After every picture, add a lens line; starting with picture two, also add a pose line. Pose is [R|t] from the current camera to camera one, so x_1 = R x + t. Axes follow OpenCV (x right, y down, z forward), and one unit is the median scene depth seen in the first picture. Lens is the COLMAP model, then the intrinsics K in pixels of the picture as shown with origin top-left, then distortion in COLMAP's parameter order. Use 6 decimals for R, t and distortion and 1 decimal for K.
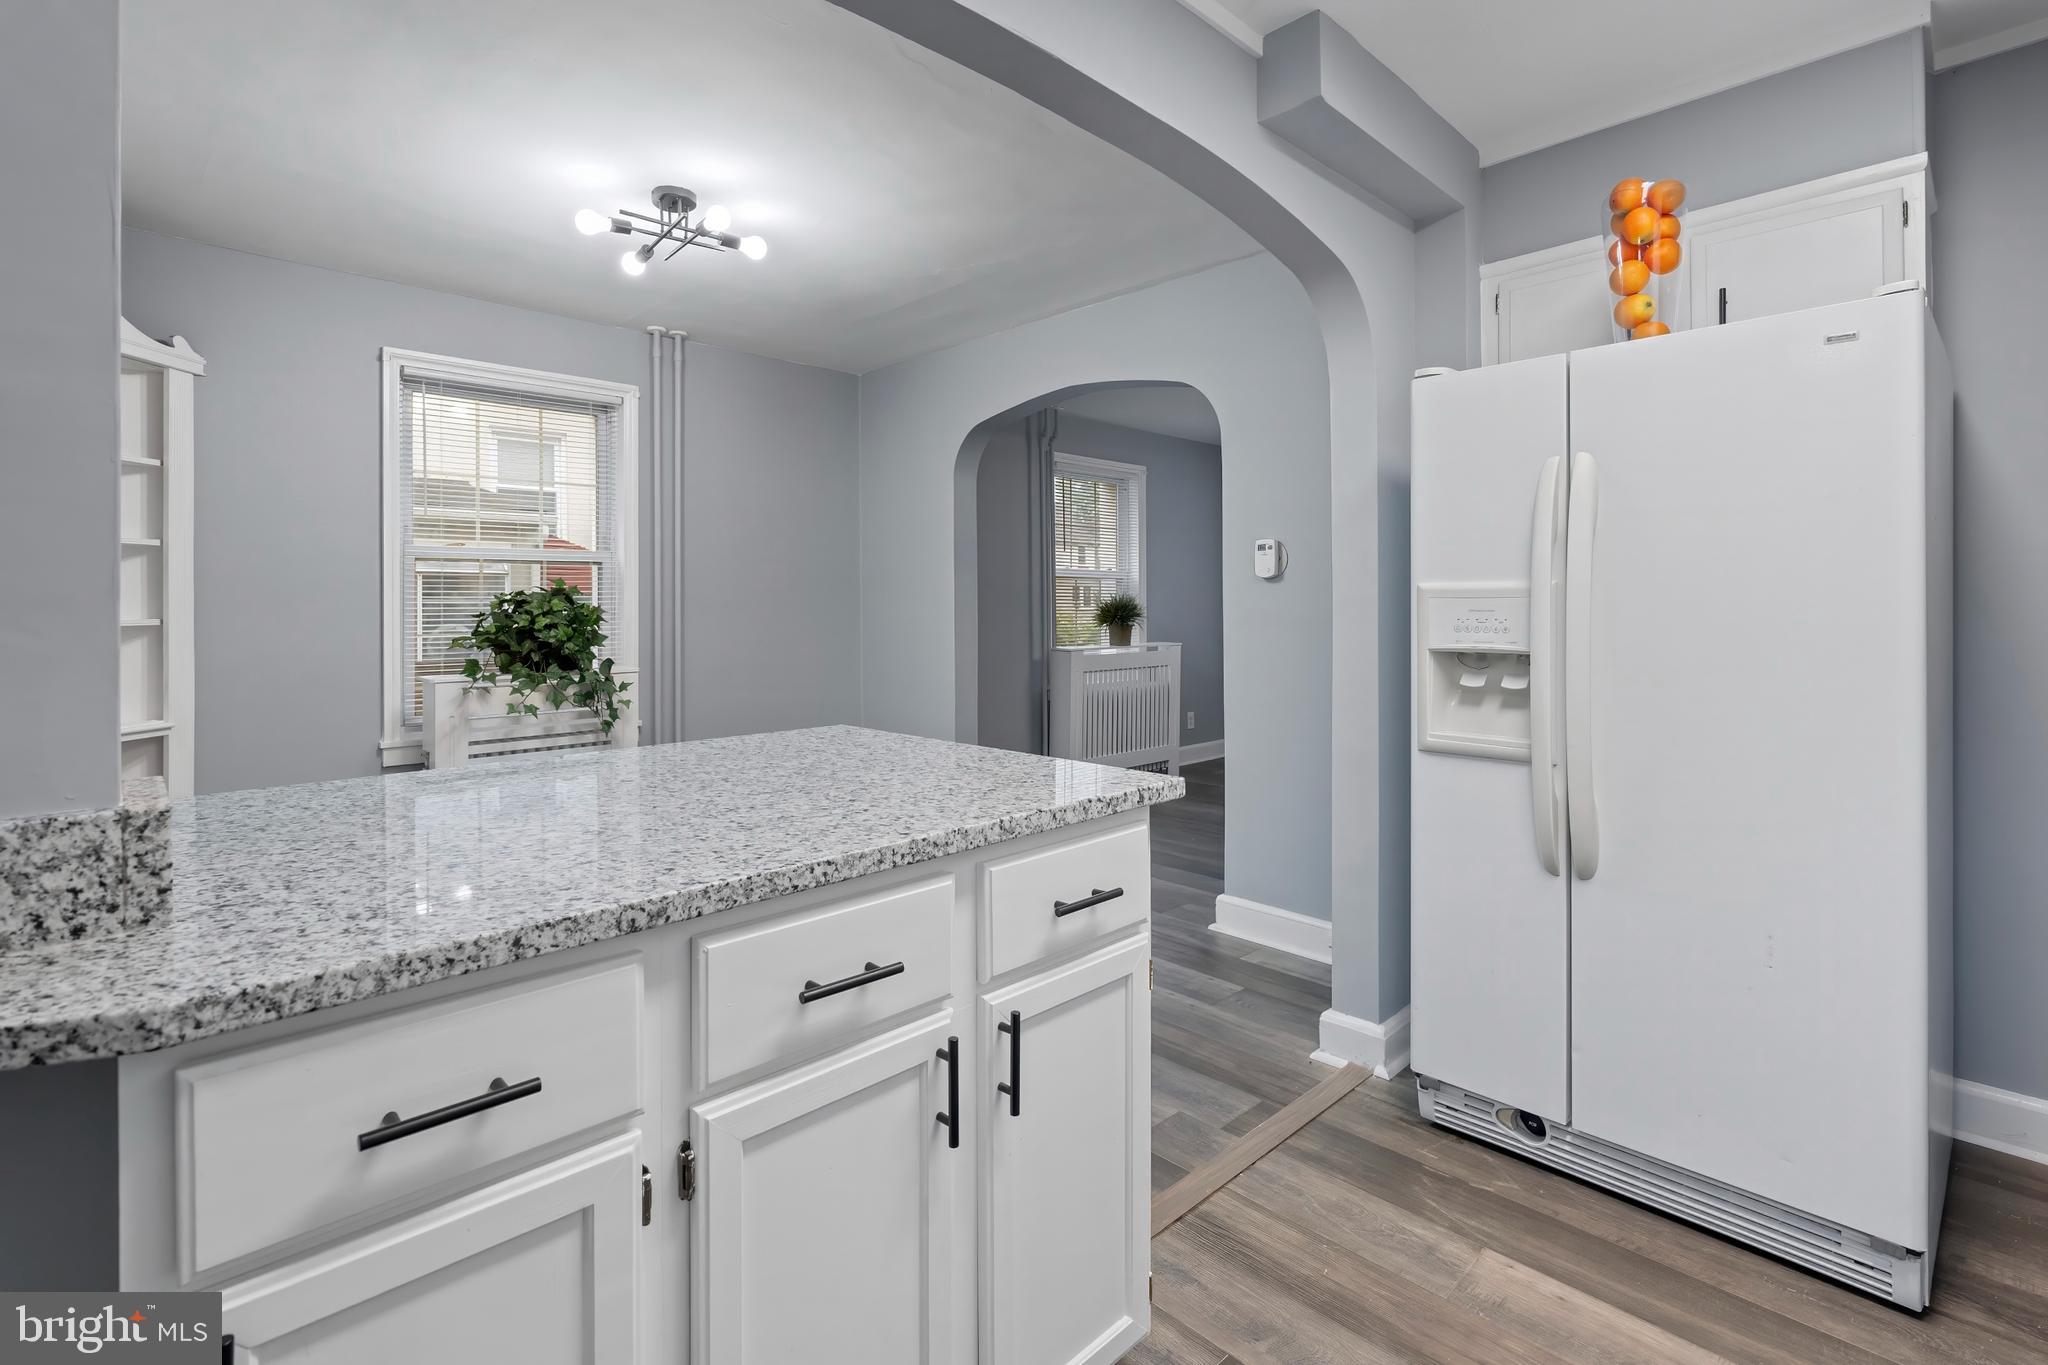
lens RADIAL K [[951.6, 0, 1007.8], [0, 951.6, 619.8], [0, 0, 1]] dist [-0.003332, -0.000661]
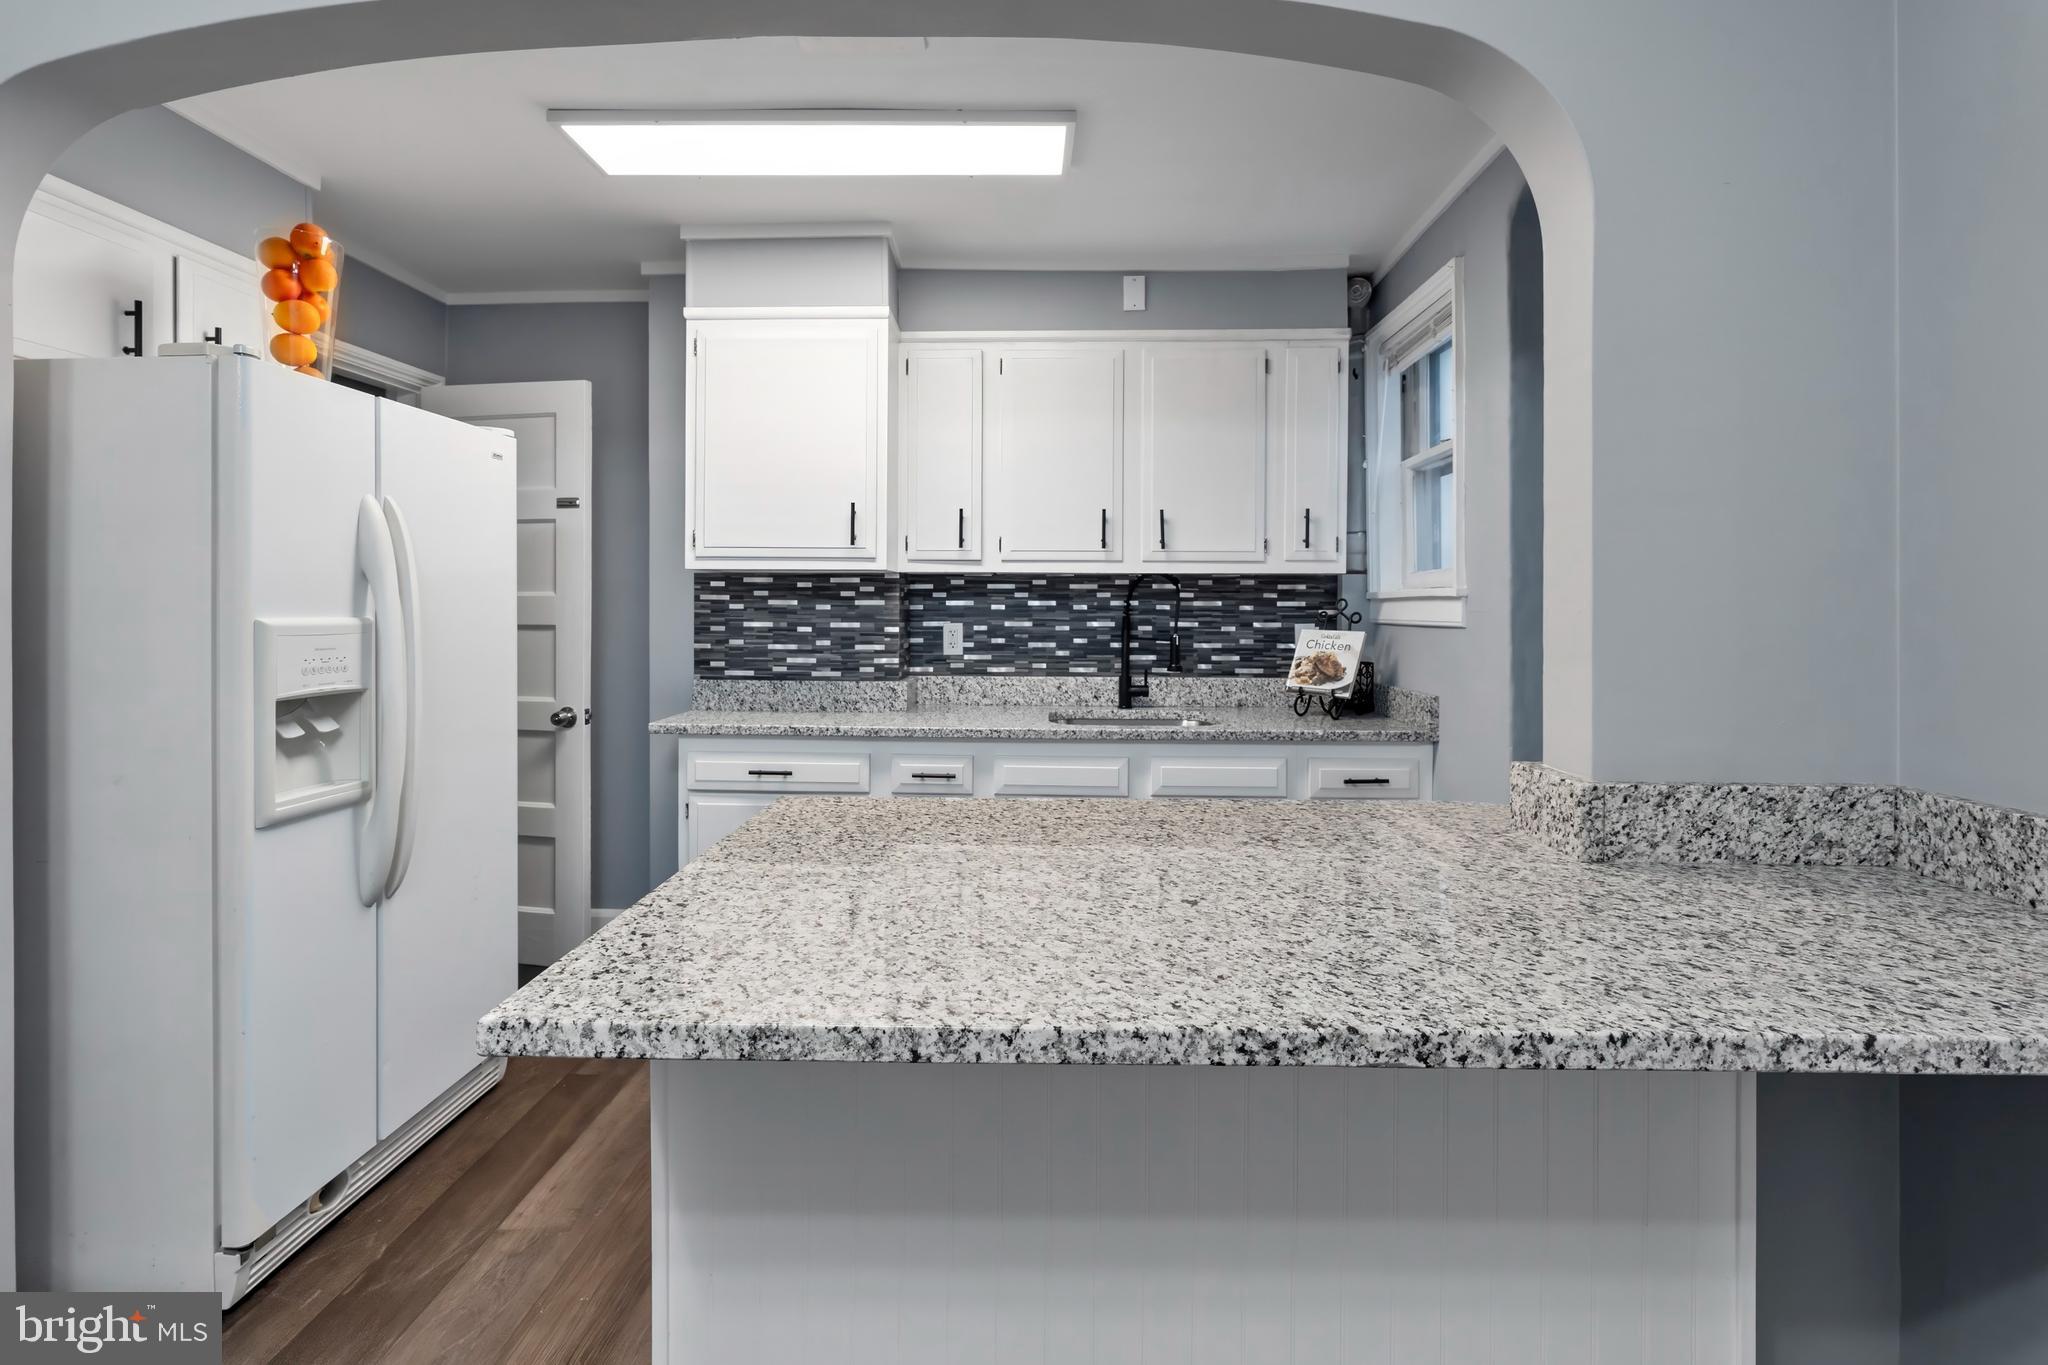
lens RADIAL K [[951.6, 0, 1009.0], [0, 951.6, 613.7], [0, 0, 1]] dist [-0.003332, -0.000661]
pose [[-0.694880, -0.005546, 0.719104, -0.600751], [0.009611, 0.999809, 0.016997, -0.052358], [-0.719061, 0.018722, -0.694695, 1.155063]]
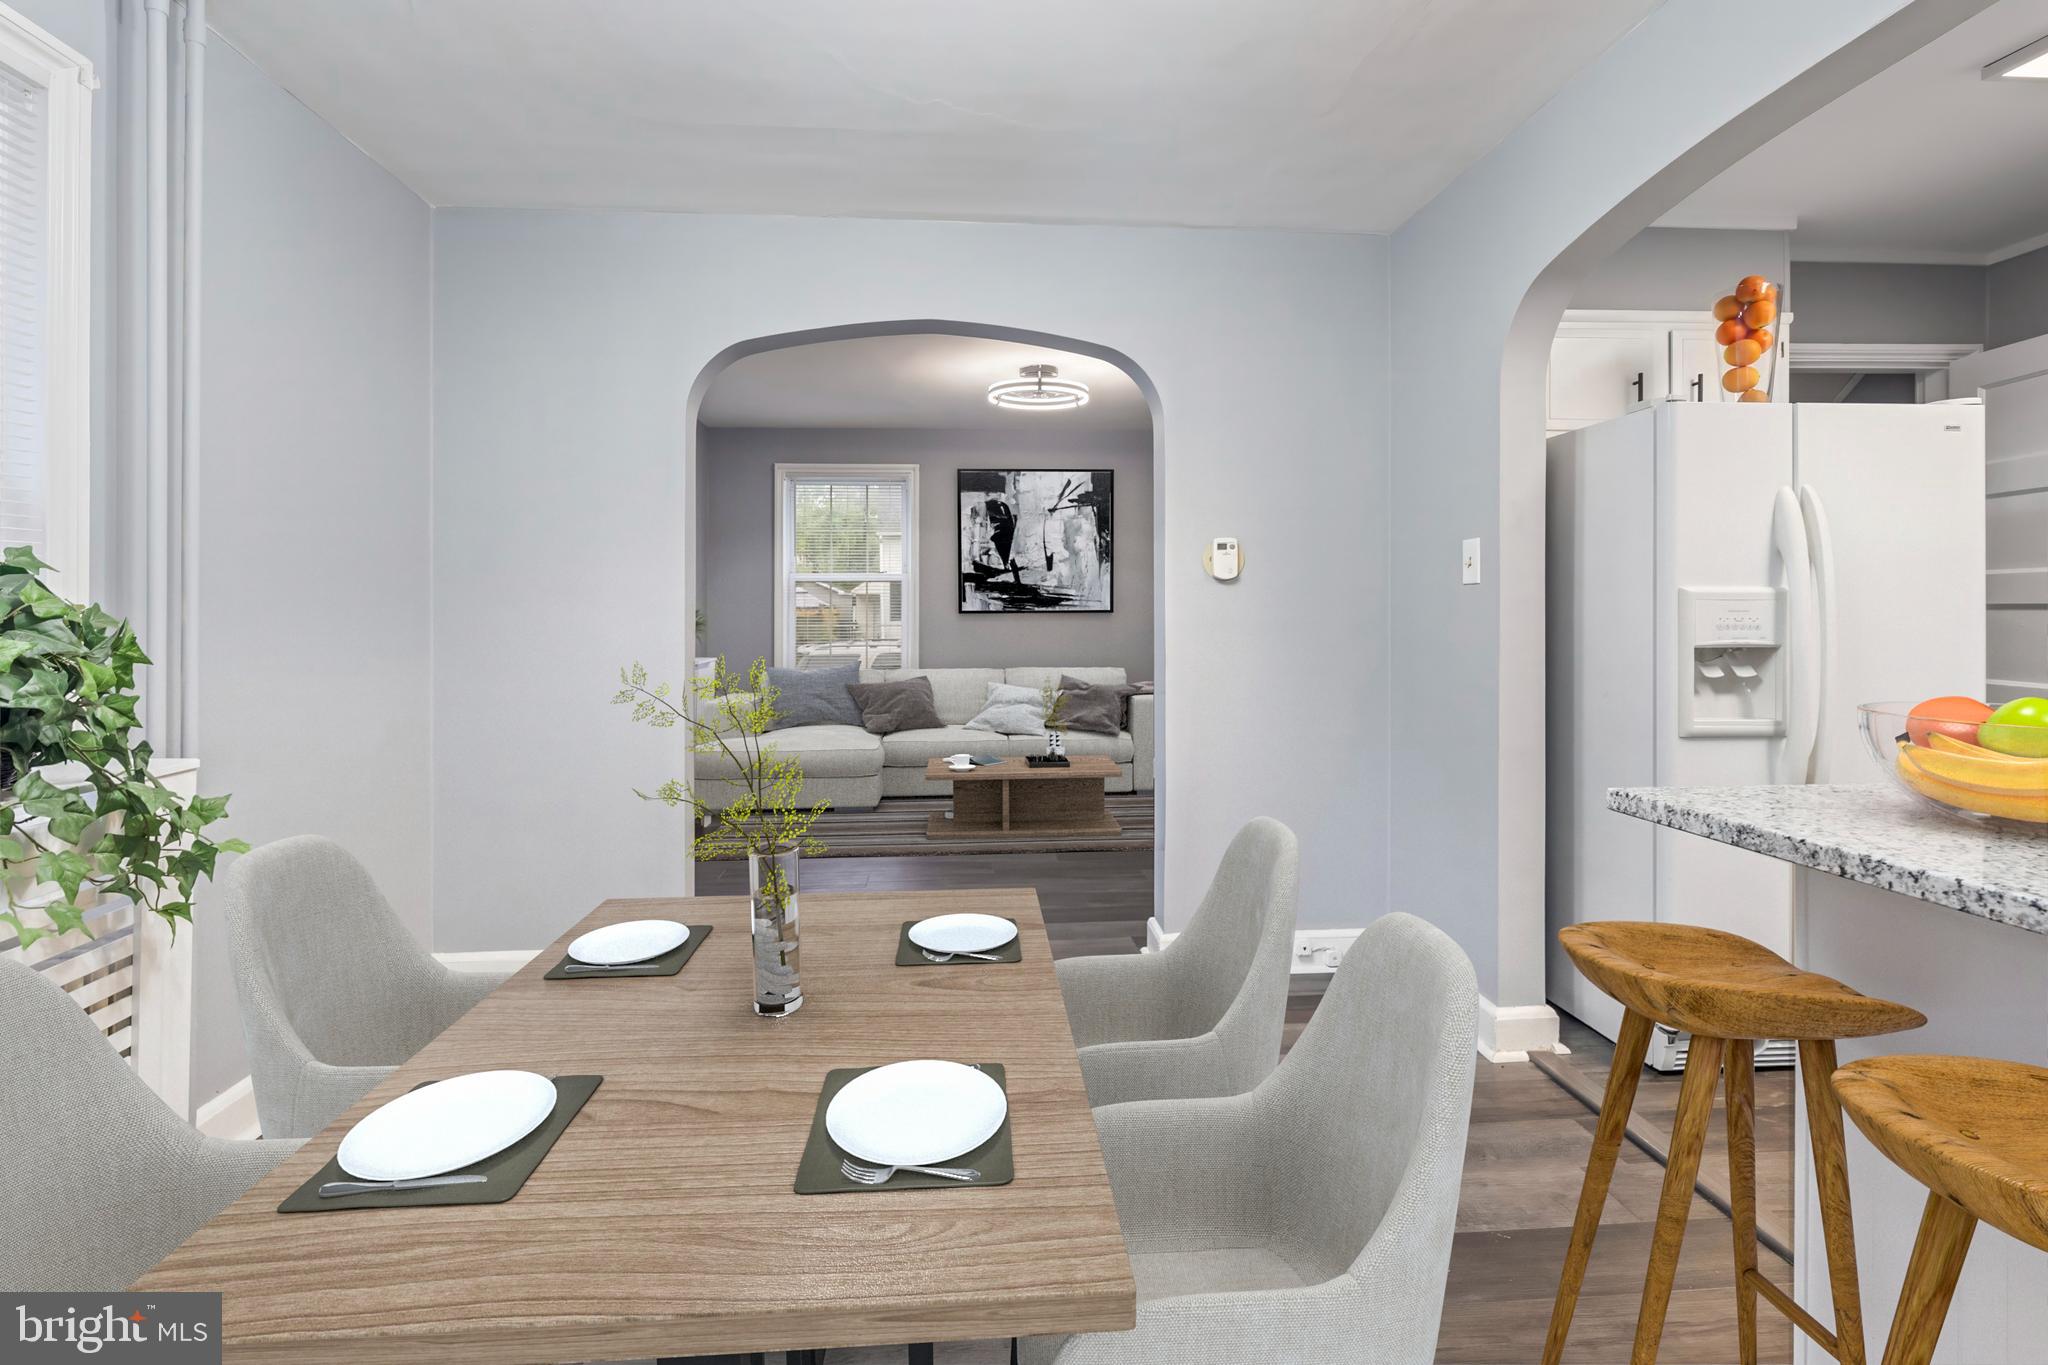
lens RADIAL K [[951.6, 0, 1014.4], [0, 951.6, 612.6], [0, 0, 1]] dist [-0.003332, -0.000661]
pose [[0.632750, -0.003007, 0.774350, -0.963363], [0.014480, 0.999864, -0.007950, -0.011544], [-0.774221, 0.016243, 0.632707, 0.947499]]
